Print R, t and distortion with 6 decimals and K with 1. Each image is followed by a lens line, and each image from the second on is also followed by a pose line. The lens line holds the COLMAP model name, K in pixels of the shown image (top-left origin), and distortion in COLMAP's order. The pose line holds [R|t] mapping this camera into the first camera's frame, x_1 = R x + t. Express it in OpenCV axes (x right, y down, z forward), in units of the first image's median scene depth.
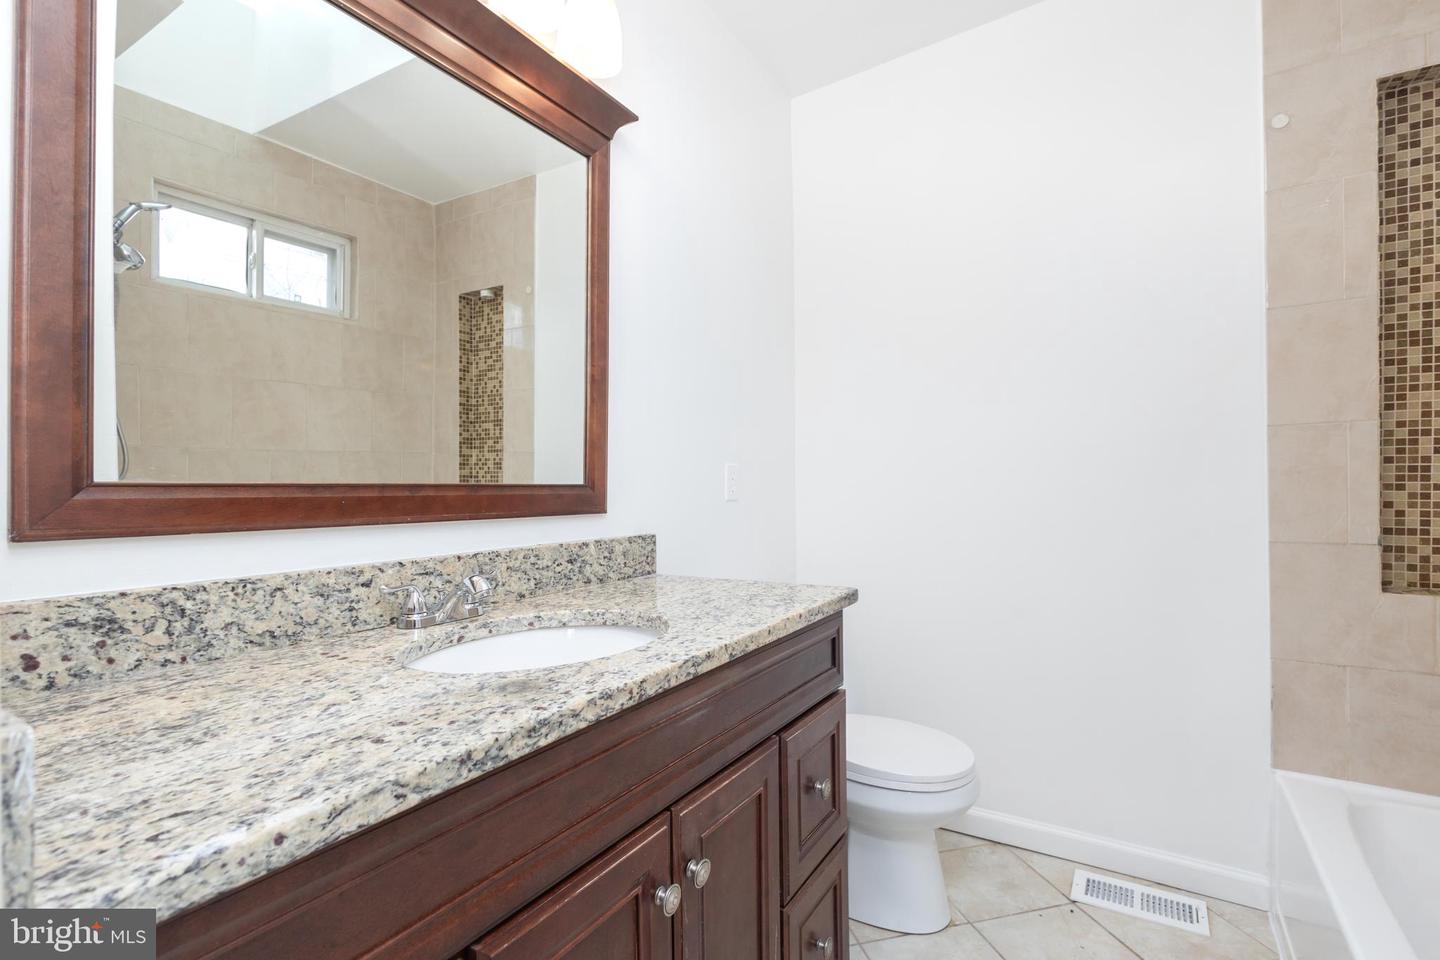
lens RADIAL K [[674.6, 0, 729.8], [0, 674.6, 481.1], [0, 0, 1]] dist [0.015709, -0.004775]
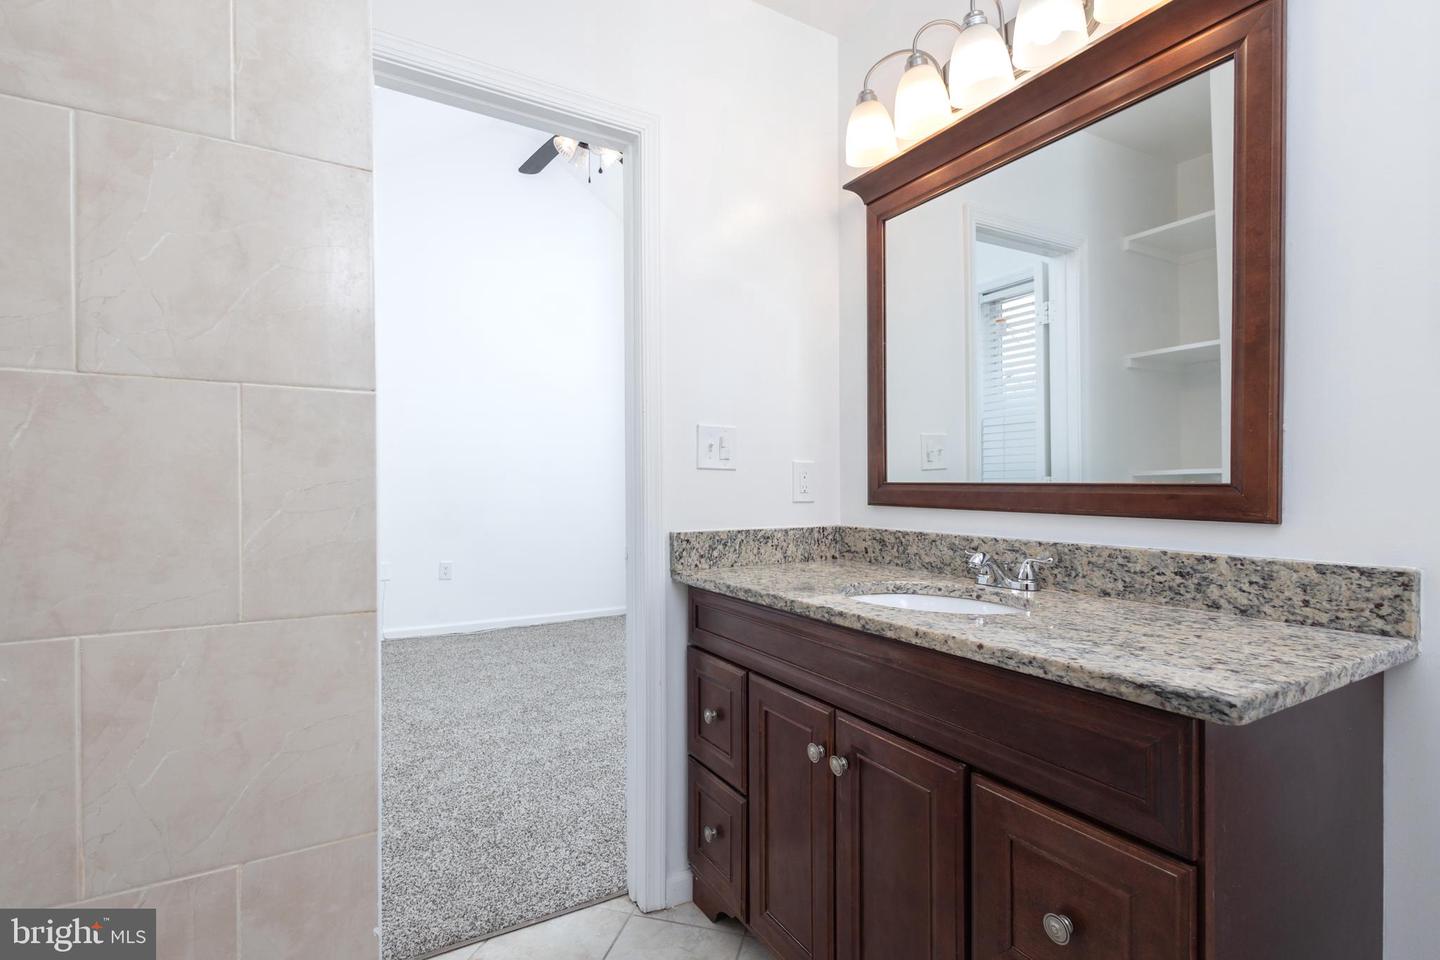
lens RADIAL K [[674.6, 0, 725.3], [0, 674.6, 482.8], [0, 0, 1]] dist [0.015709, -0.004775]
pose [[-0.472006, 0.008669, -0.881553, 1.058016], [0.013226, 0.999909, 0.002751, -0.008930], [0.881496, -0.010361, -0.472078, 1.199805]]
